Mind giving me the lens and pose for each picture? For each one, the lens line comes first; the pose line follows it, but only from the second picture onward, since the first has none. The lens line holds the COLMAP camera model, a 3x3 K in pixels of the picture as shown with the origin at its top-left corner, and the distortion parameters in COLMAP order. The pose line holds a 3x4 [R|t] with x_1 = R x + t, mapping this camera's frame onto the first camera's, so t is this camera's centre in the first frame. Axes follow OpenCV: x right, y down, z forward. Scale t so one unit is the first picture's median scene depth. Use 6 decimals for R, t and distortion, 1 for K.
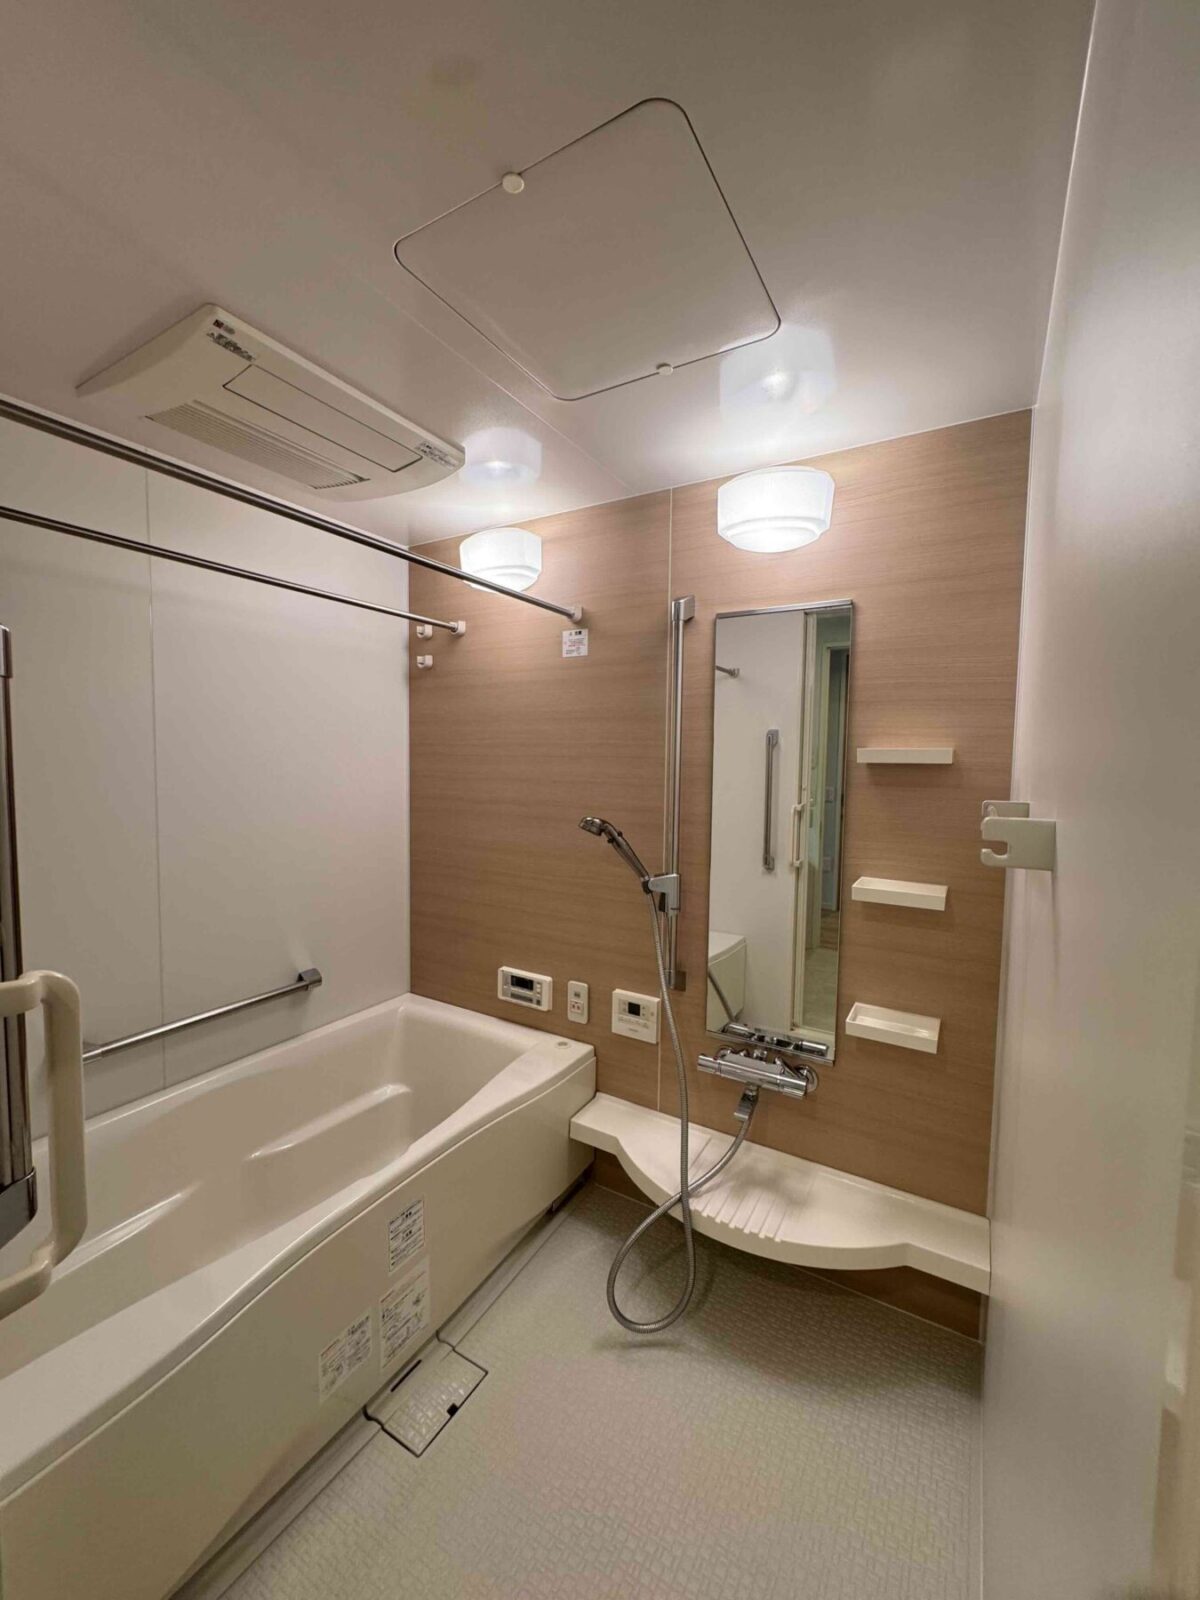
lens RADIAL K [[643.9, 0, 601.0], [0, 643.9, 802.9], [0, 0, 1]] dist [0.015494, 0.000048]
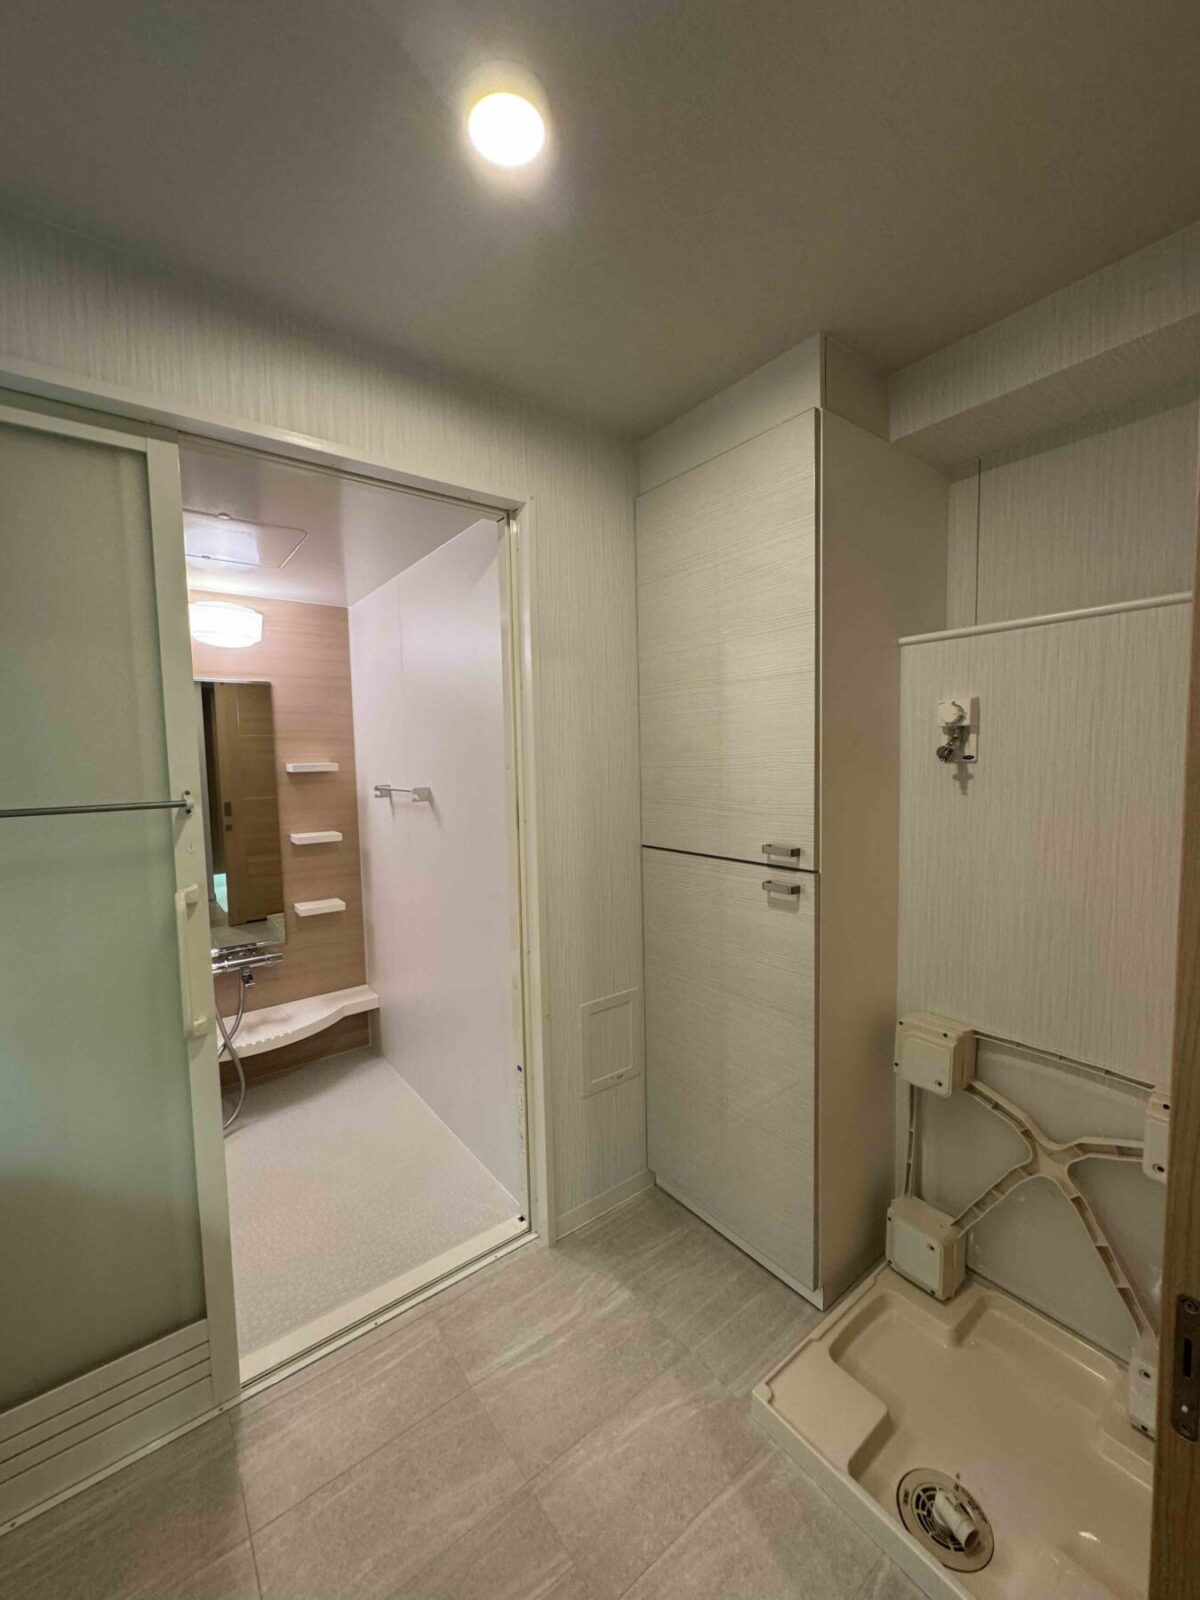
lens RADIAL K [[643.9, 0, 599.4], [0, 643.9, 804.1], [0, 0, 1]] dist [0.015494, 0.000048]
pose [[0.353024, -0.083068, 0.931919, -1.003637], [0.087687, 0.994604, 0.055438, 0.004500], [-0.931496, 0.062146, 0.358403, -0.478158]]
